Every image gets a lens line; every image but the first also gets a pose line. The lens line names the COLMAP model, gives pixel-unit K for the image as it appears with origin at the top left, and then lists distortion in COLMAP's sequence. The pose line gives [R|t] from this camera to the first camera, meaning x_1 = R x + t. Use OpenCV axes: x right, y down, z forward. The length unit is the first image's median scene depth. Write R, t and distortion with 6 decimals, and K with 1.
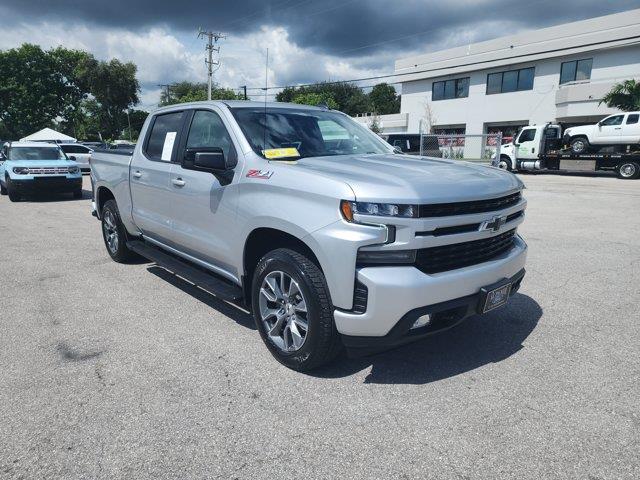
lens RADIAL K [[436.0, 0, 320.0], [0, 436.0, 240.0], [0, 0, 1]] dist [0.067535, -0.055261]
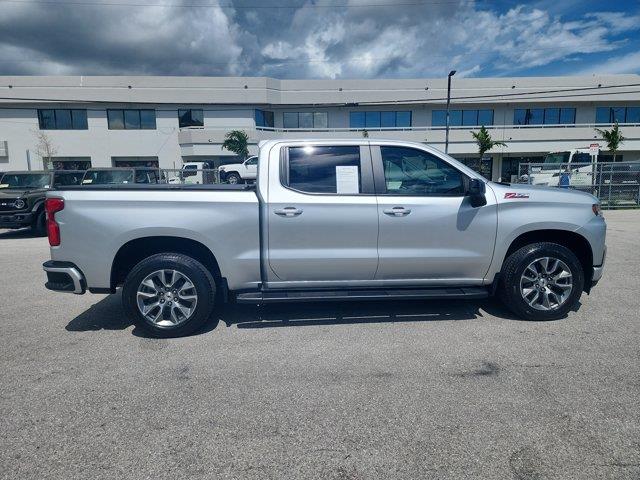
lens RADIAL K [[436.0, 0, 320.0], [0, 436.0, 240.0], [0, 0, 1]] dist [0.067535, -0.055261]
pose [[0.571309, -0.117758, 0.812243, -0.299106], [0.179121, 0.983687, 0.016625, -0.025894], [-0.800950, 0.135992, 0.583082, 0.122414]]
